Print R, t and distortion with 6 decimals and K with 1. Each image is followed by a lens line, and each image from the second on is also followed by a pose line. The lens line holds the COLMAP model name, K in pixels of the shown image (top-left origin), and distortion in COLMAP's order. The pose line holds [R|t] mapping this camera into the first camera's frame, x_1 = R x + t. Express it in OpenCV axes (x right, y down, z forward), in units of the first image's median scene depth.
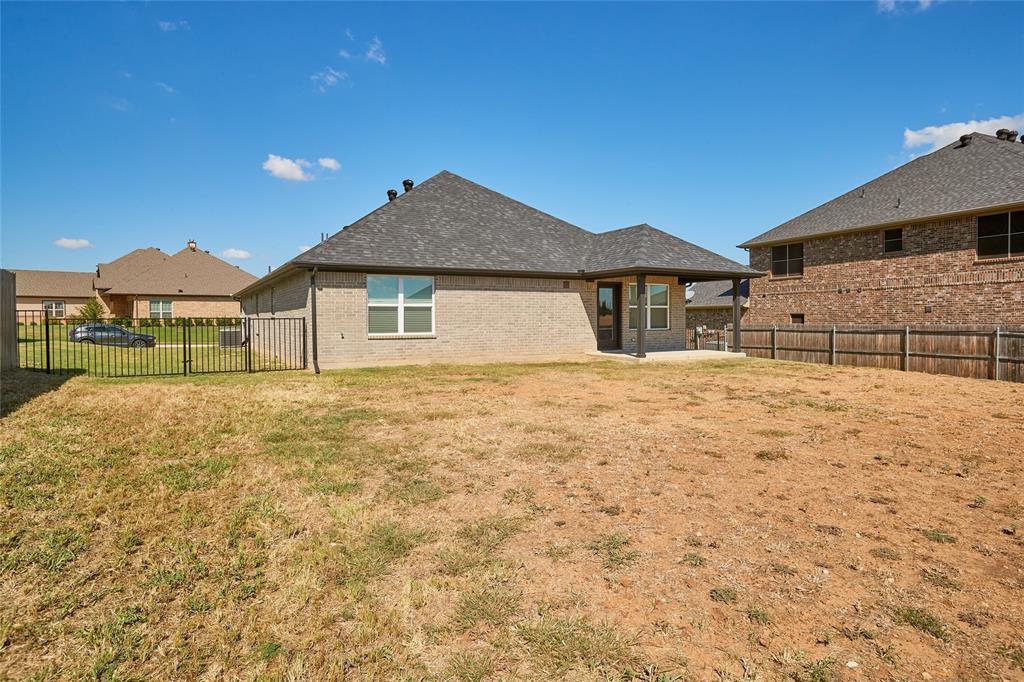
lens RADIAL K [[595.7, 0, 512.4], [0, 595.7, 336.0], [0, 0, 1]] dist [-0.046510, 0.029050]
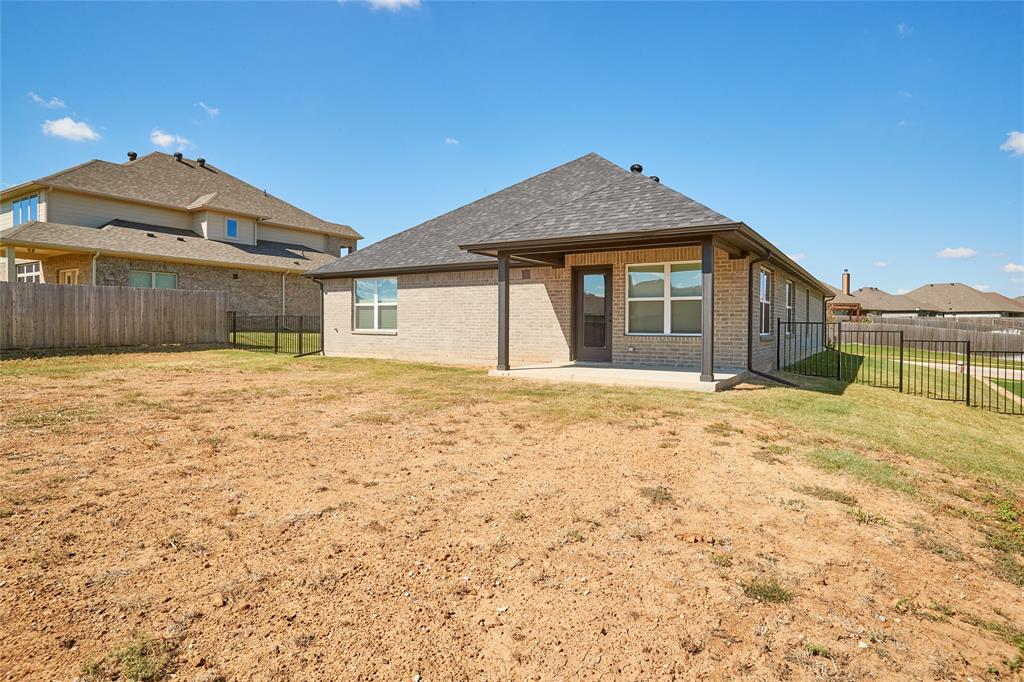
lens RADIAL K [[595.7, 0, 511.8], [0, 595.7, 338.5], [0, 0, 1]] dist [-0.046510, 0.029050]
pose [[0.441267, 0.023610, -0.897065, 0.872988], [-0.041473, 0.999122, 0.005895, -0.004681], [0.896417, 0.034603, 0.441859, 0.692124]]
